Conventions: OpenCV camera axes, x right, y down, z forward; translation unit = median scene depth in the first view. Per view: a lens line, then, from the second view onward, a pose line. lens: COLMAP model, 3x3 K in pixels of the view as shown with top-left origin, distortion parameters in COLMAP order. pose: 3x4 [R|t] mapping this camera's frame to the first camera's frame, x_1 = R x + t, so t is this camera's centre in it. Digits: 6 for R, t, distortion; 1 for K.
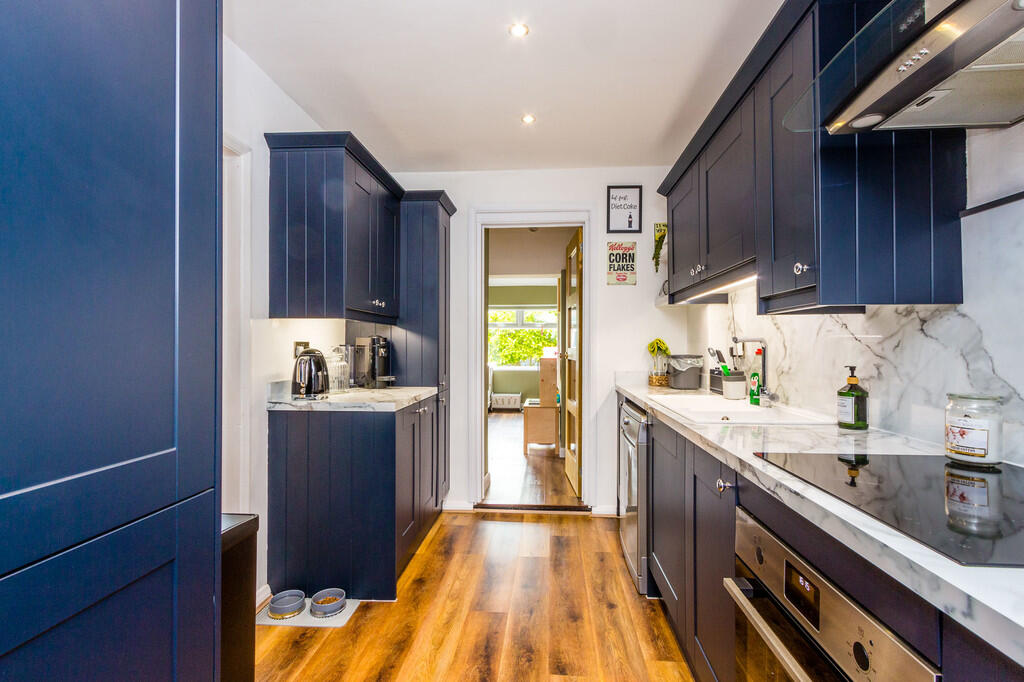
lens RADIAL K [[470.8, 0, 513.2], [0, 470.8, 341.4], [0, 0, 1]] dist [-0.001578, -0.000572]
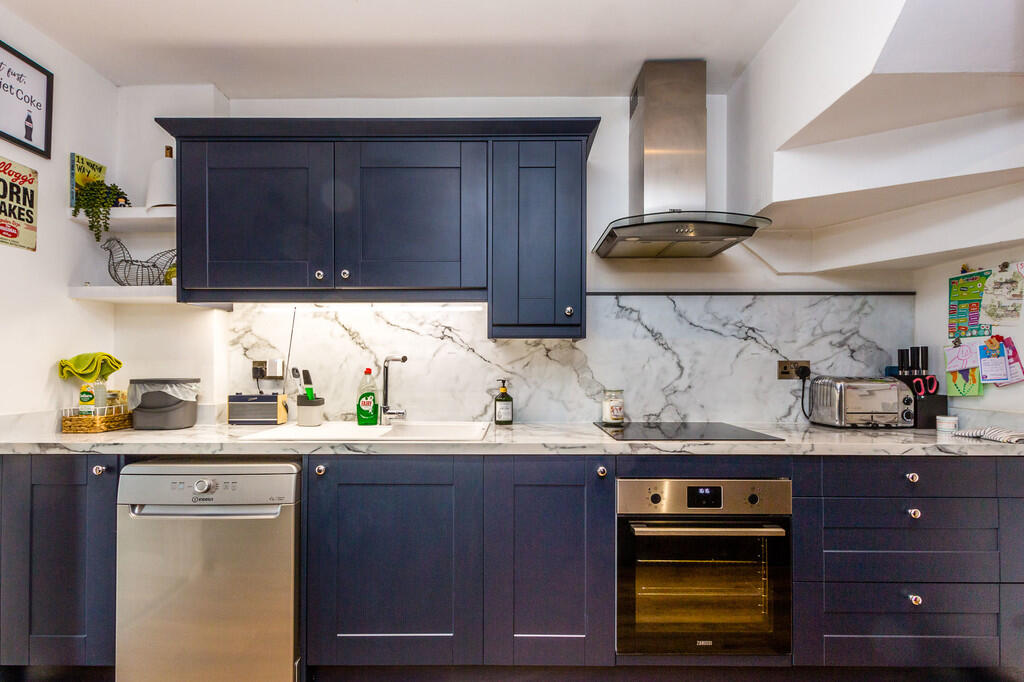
lens RADIAL K [[470.8, 0, 511.7], [0, 470.8, 364.8], [0, 0, 1]] dist [-0.001578, -0.000572]
pose [[-0.067294, 0.001415, 0.997732, -0.514524], [-0.009524, 0.999953, -0.002060, 0.008784], [-0.997688, -0.009641, -0.067277, 0.824769]]
